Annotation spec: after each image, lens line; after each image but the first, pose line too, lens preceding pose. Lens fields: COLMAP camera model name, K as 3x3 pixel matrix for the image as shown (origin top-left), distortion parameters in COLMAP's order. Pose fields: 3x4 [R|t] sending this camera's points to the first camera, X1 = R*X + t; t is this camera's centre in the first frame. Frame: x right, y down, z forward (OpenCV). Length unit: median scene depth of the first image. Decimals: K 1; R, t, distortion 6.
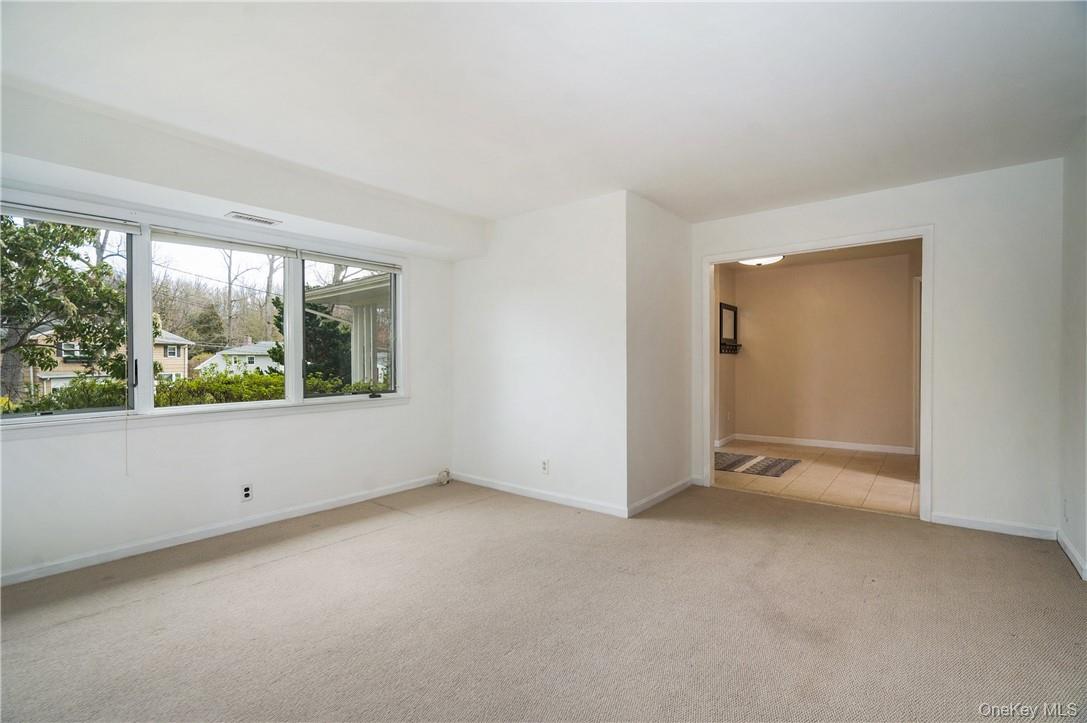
lens RADIAL K [[492.3, 0, 541.5], [0, 492.3, 362.6], [0, 0, 1]] dist [-0.005096, -0.000403]
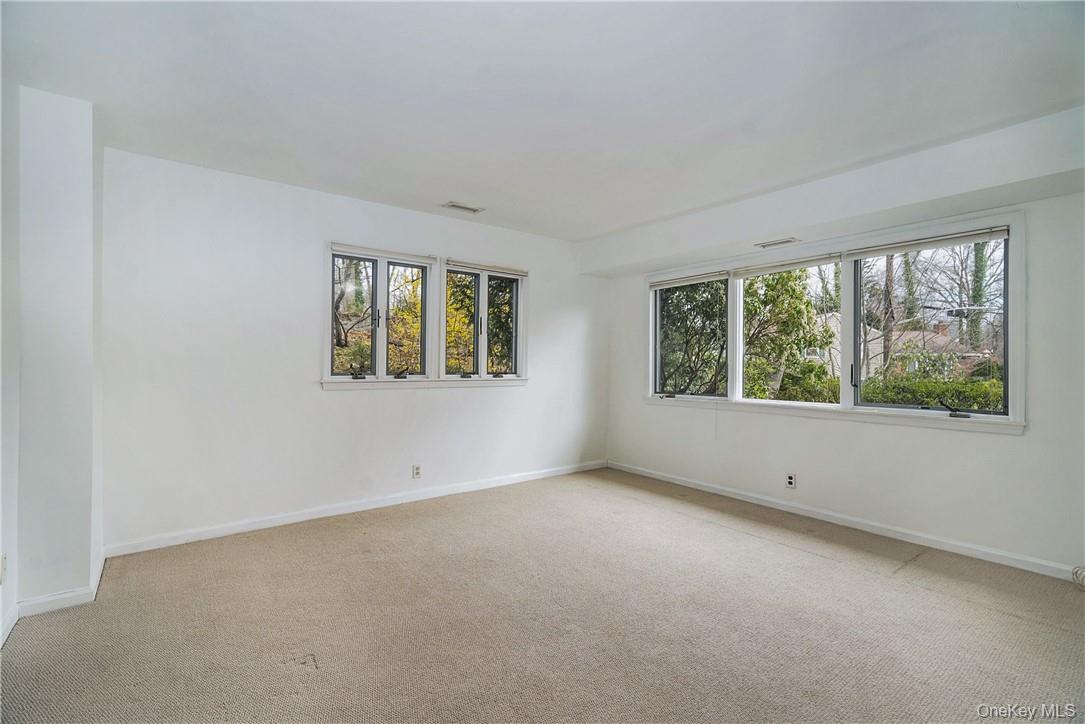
lens RADIAL K [[491.4, 0, 541.0], [0, 491.4, 360.8], [0, 0, 1]] dist [-0.005096, -0.000403]
pose [[-0.230535, 0.000377, -0.973064, 0.621242], [-0.011687, 0.999927, 0.003157, -0.010406], [0.972994, 0.012100, -0.230514, 0.672514]]
